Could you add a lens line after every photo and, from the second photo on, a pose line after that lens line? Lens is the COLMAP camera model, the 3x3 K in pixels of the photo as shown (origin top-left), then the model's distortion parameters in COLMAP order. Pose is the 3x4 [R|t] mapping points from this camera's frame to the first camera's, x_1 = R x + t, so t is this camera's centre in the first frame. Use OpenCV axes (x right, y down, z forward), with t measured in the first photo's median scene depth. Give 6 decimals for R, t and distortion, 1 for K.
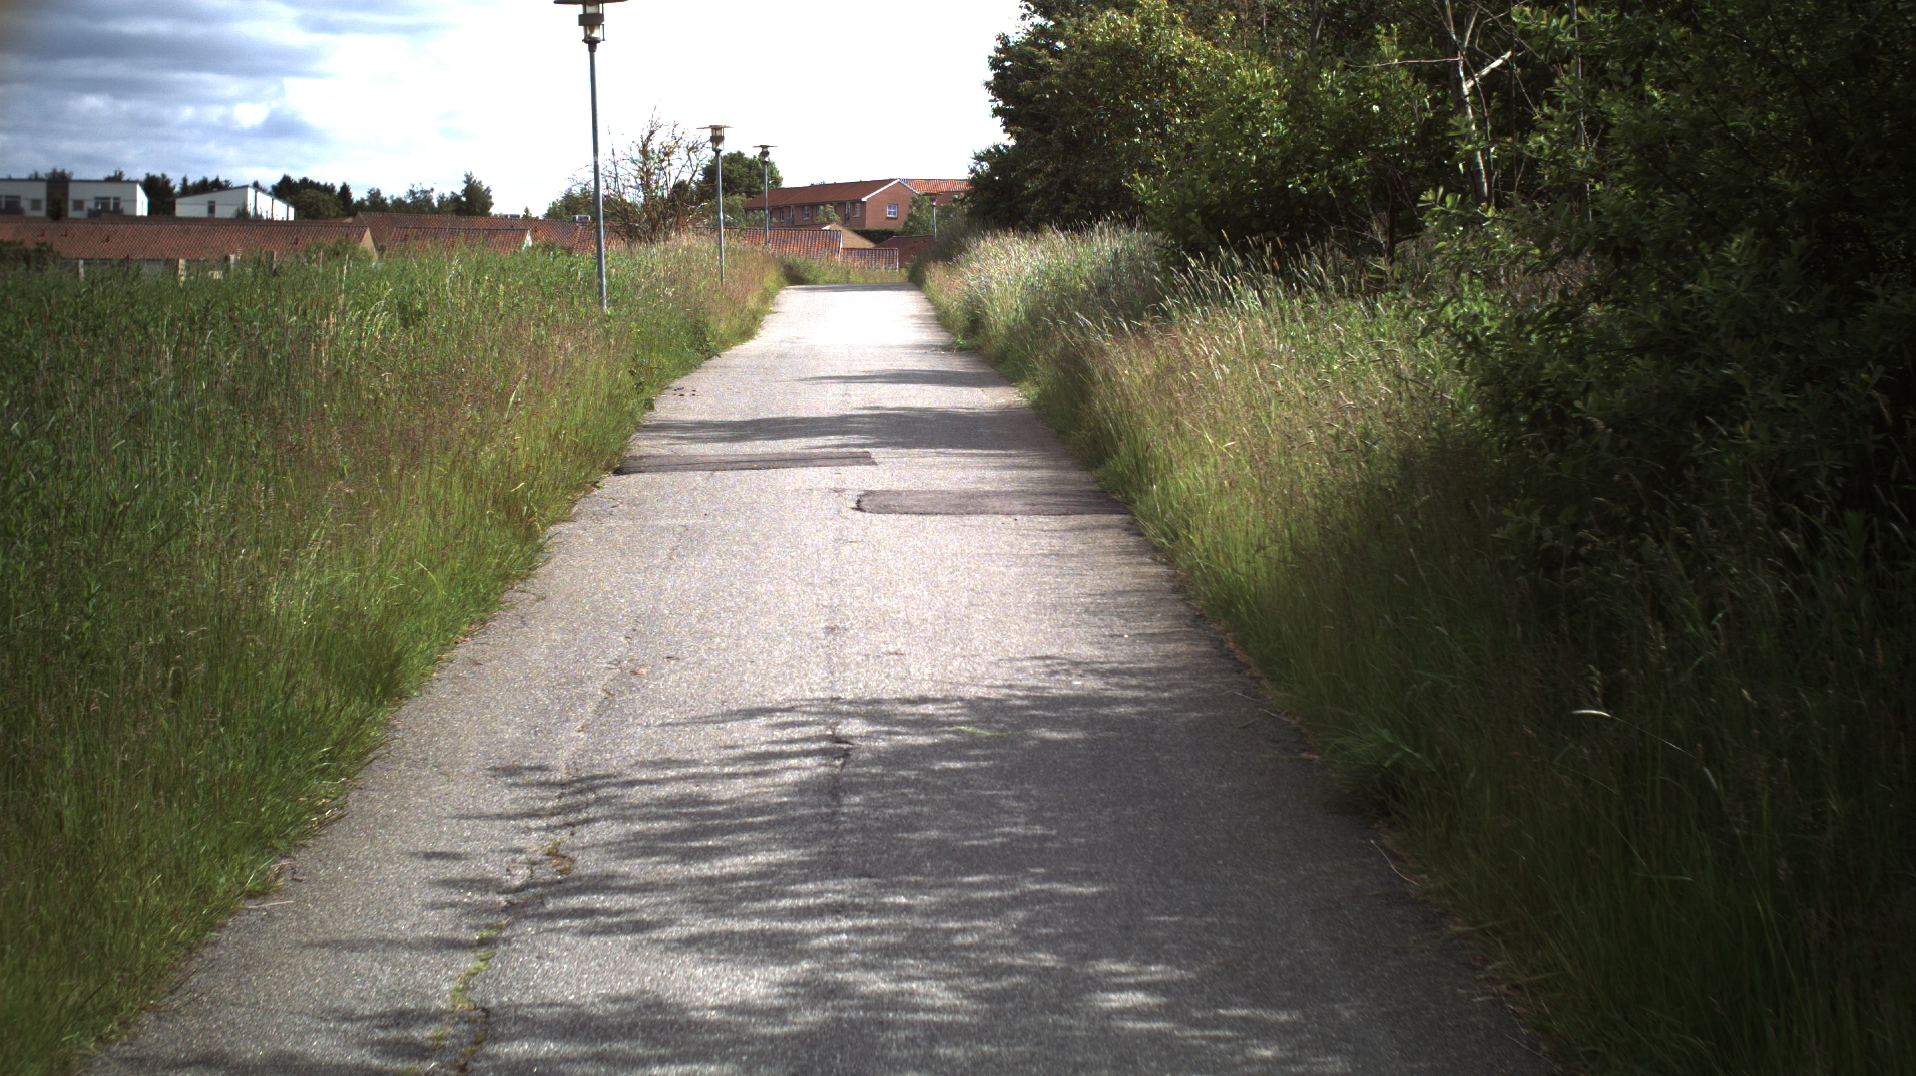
lens RADIAL K [[3339.1, 0, 961.0], [0, 3339.1, 524.6], [0, 0, 1]] dist [-0.249998, 0.000000]
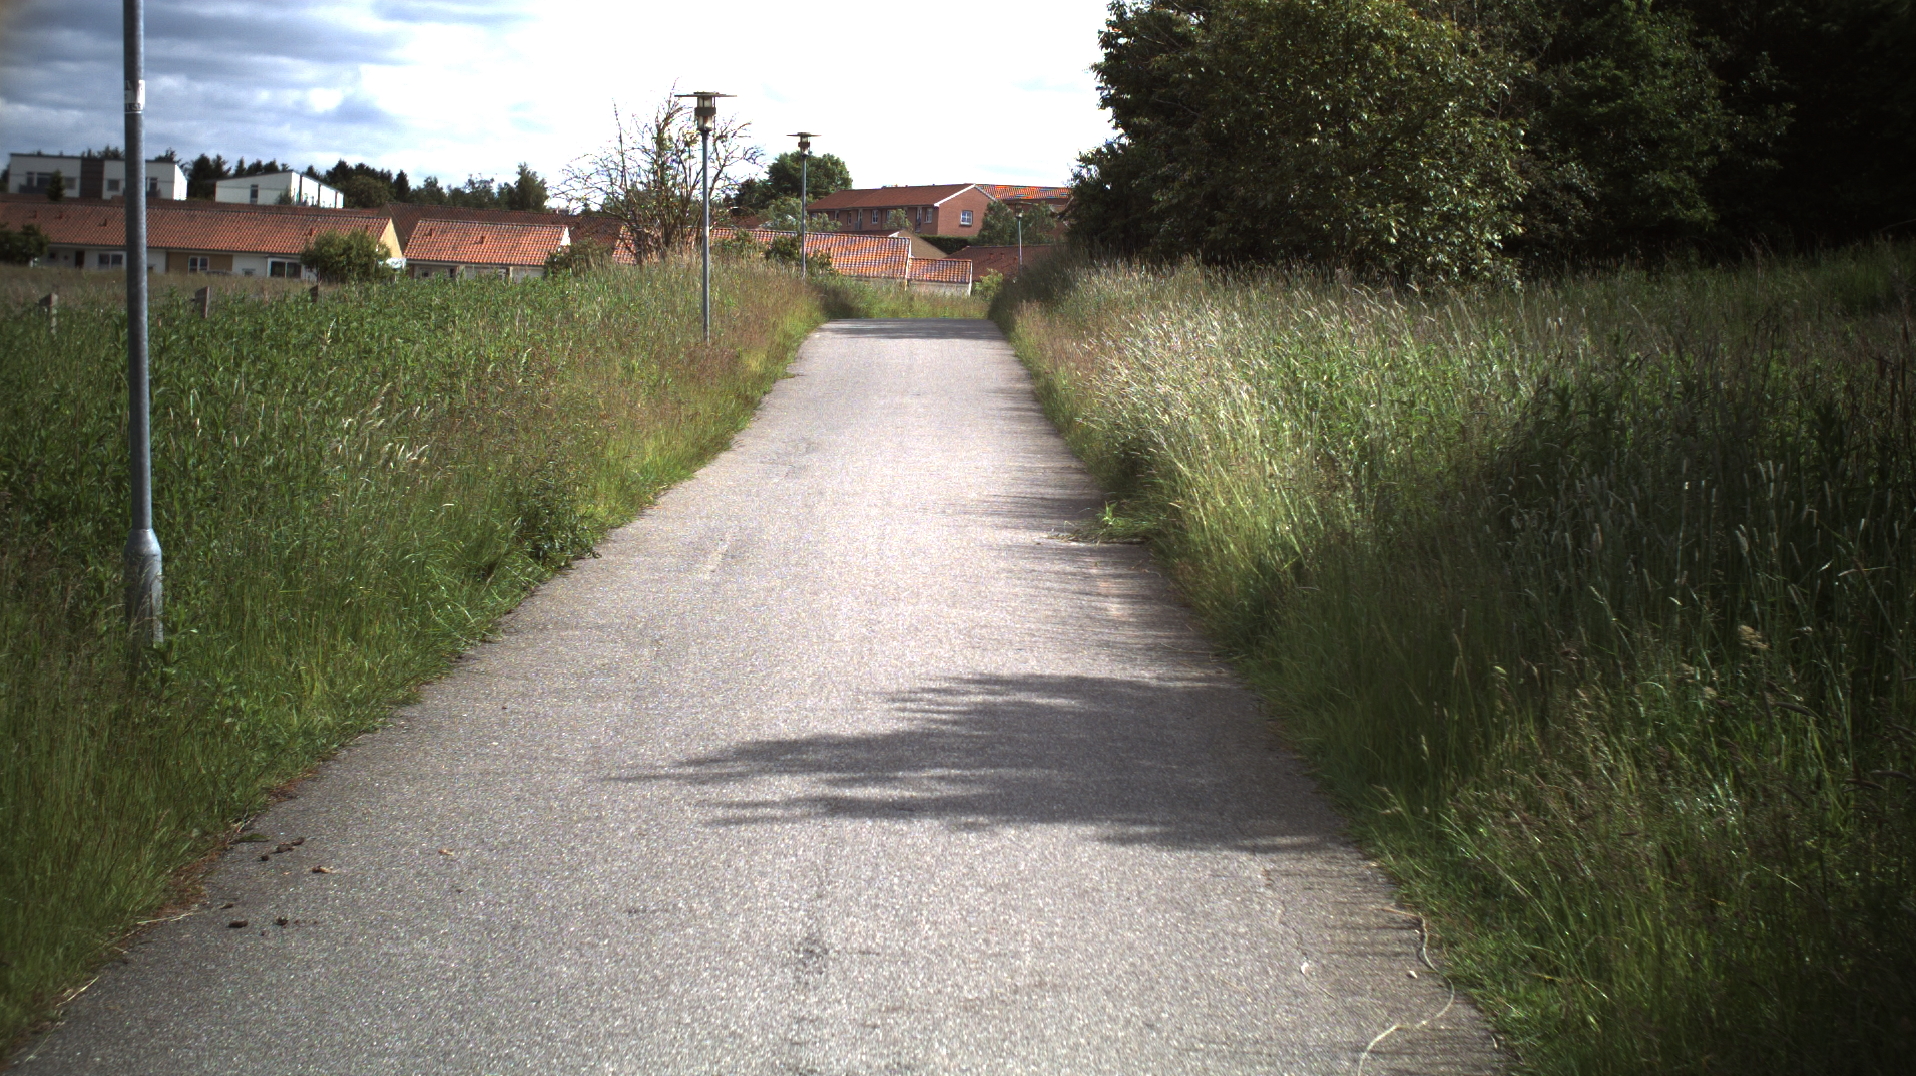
lens RADIAL K [[3339.1, 0, 966.3], [0, 3339.1, 545.5], [0, 0, 1]] dist [-0.249998, 0.000000]
pose [[0.999329, 0.032342, -0.017193, -0.006623], [-0.032266, 0.999468, 0.004698, -0.027607], [0.017336, -0.004140, 0.999841, 0.267545]]
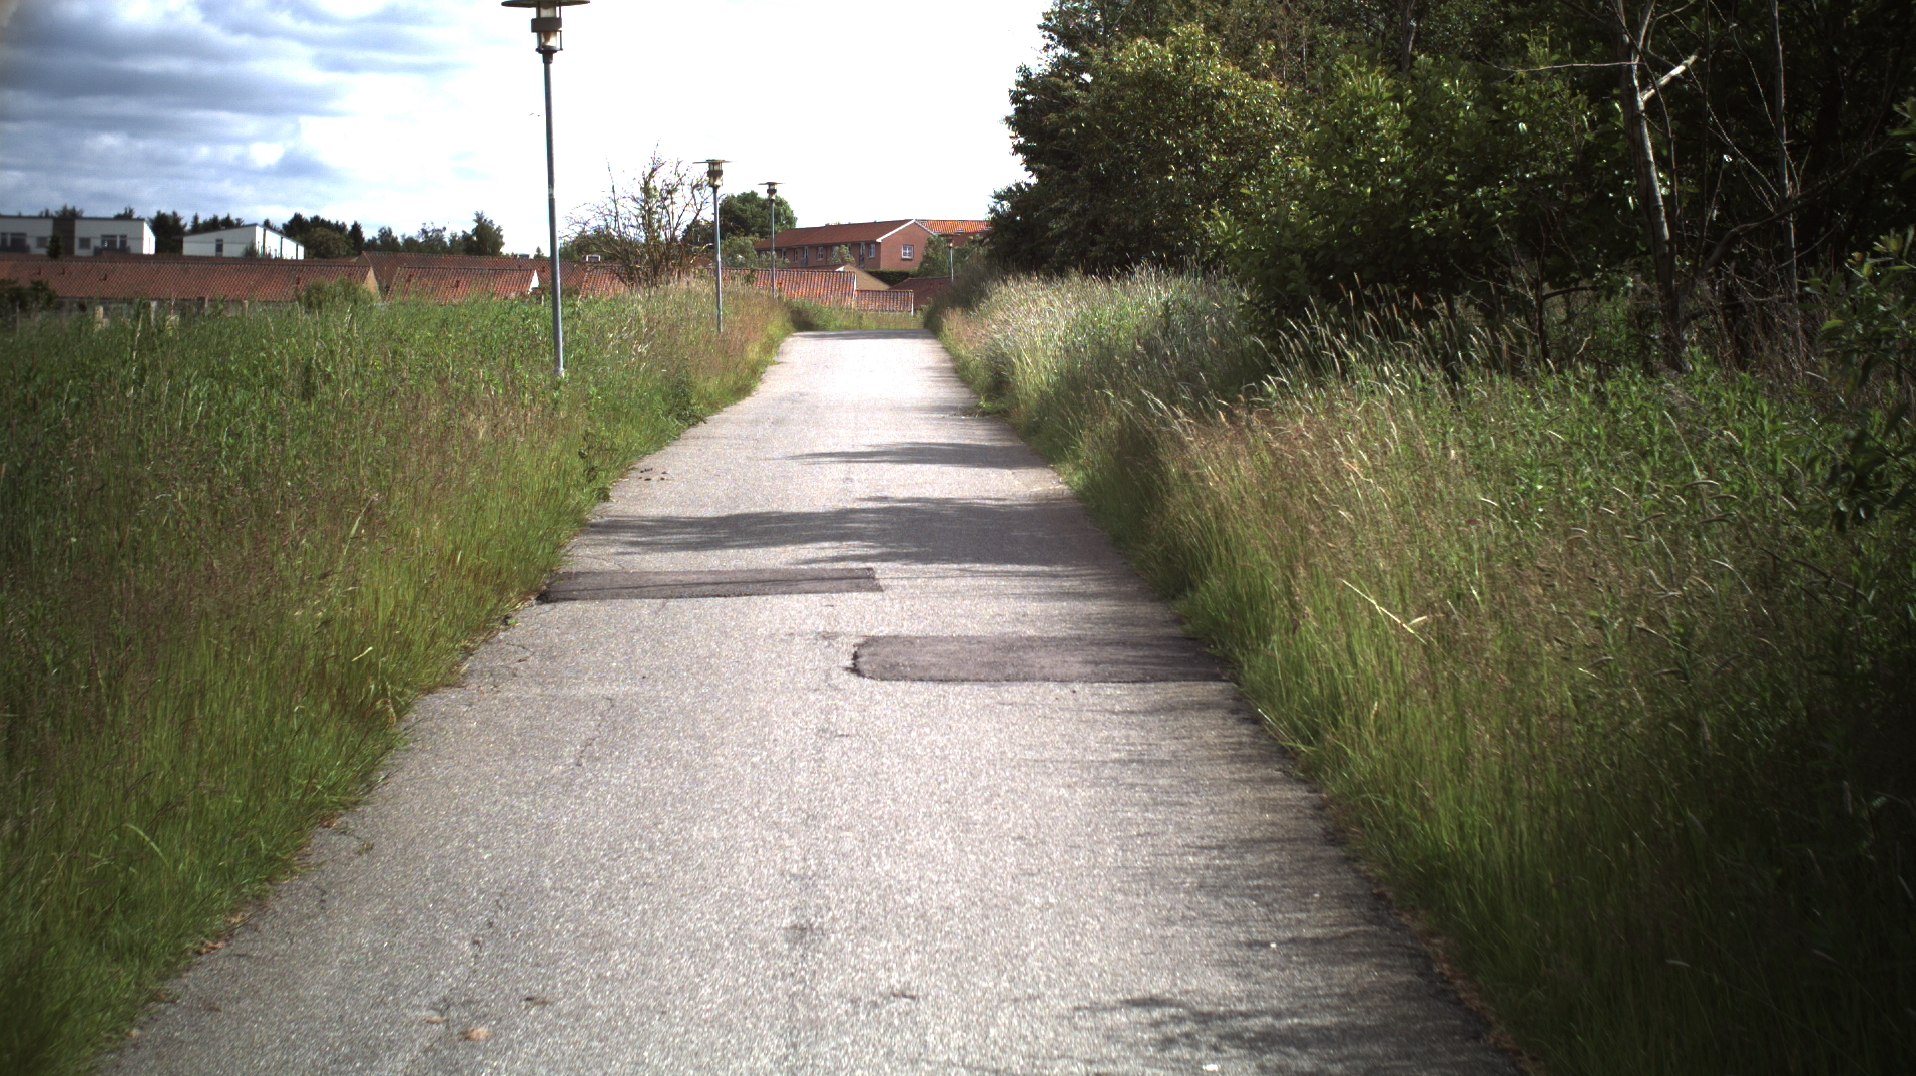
lens RADIAL K [[3339.1, 0, 963.8], [0, 3339.1, 527.7], [0, 0, 1]] dist [-0.249998, 0.000000]
pose [[0.999988, 0.003293, -0.003493, -0.001124], [-0.003332, 0.999930, -0.011370, -0.006574], [0.003456, 0.011381, 0.999929, 0.066600]]
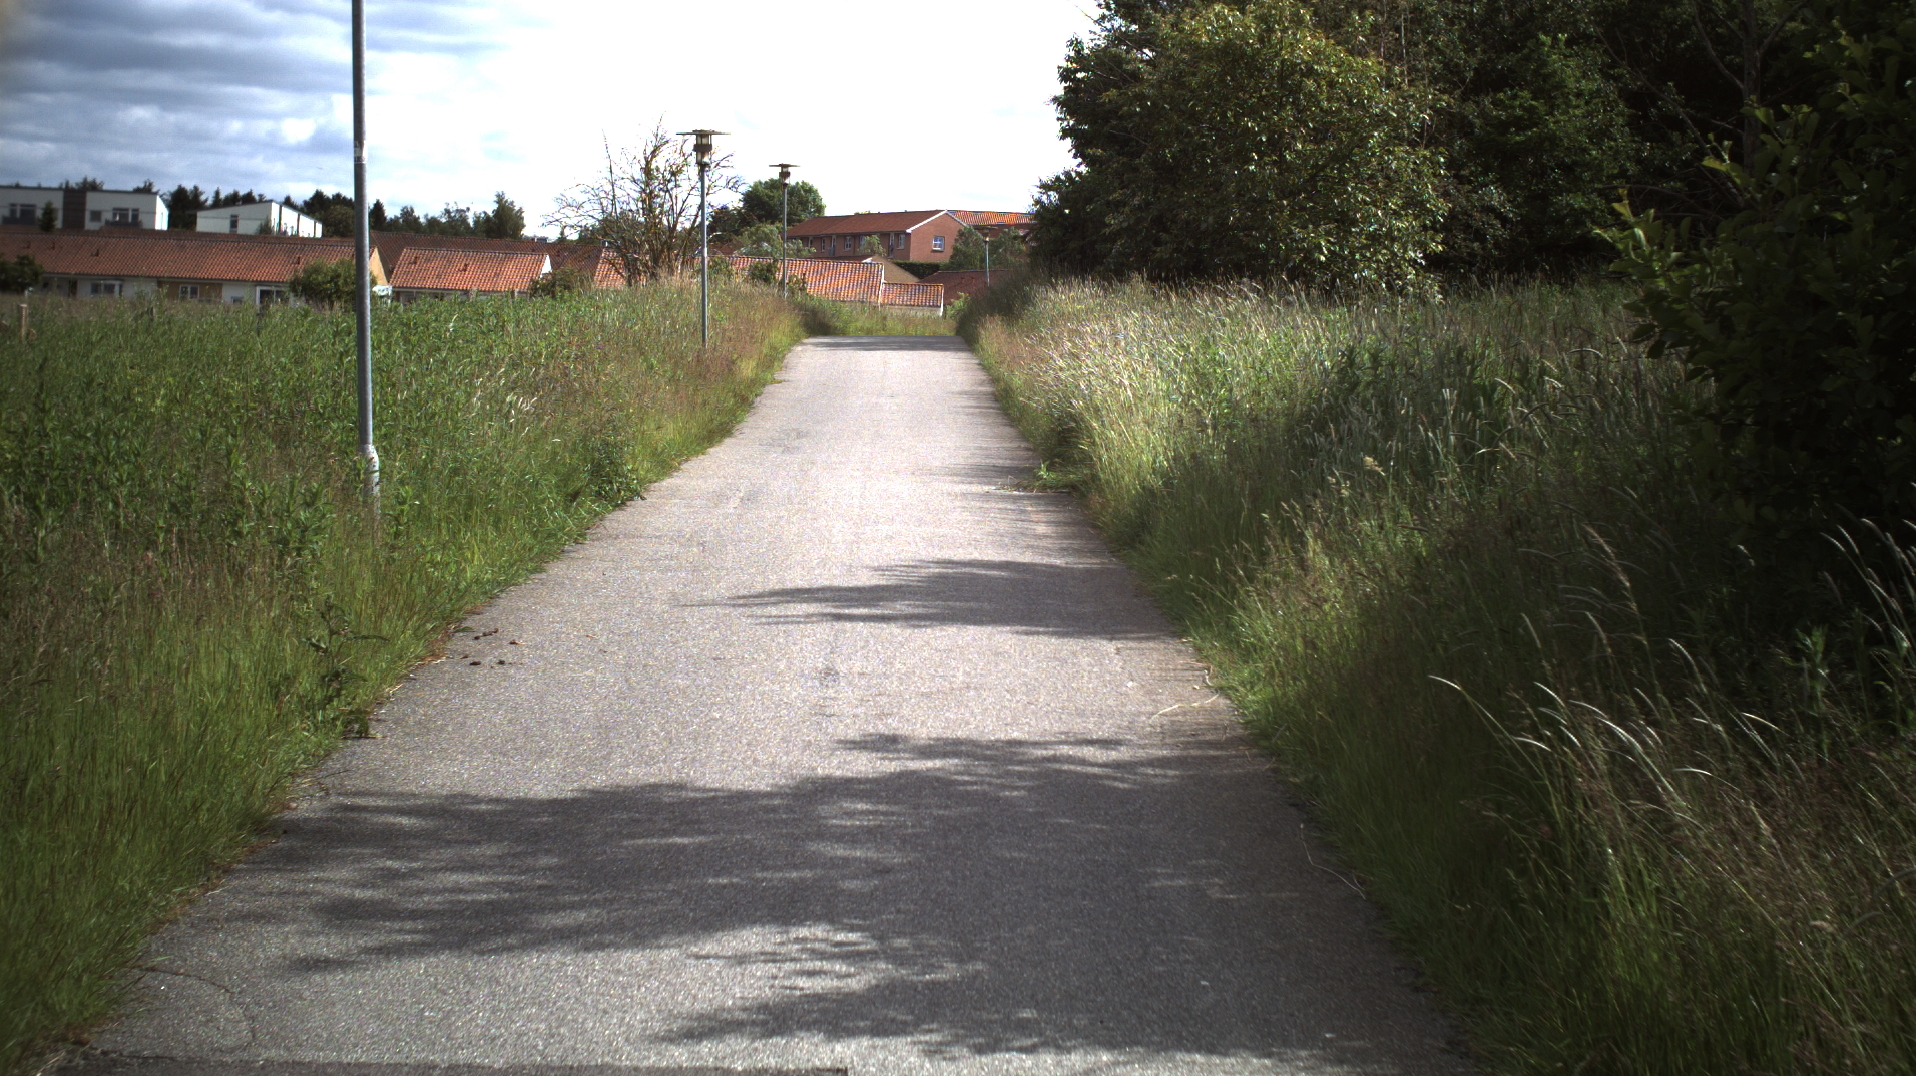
lens RADIAL K [[3339.1, 0, 951.5], [0, 3339.1, 548.5], [0, 0, 1]] dist [-0.249998, 0.000000]
pose [[0.999567, 0.025778, -0.014202, -0.004278], [-0.025814, 0.999664, -0.002342, -0.020543], [0.014137, 0.002708, 0.999896, 0.200361]]
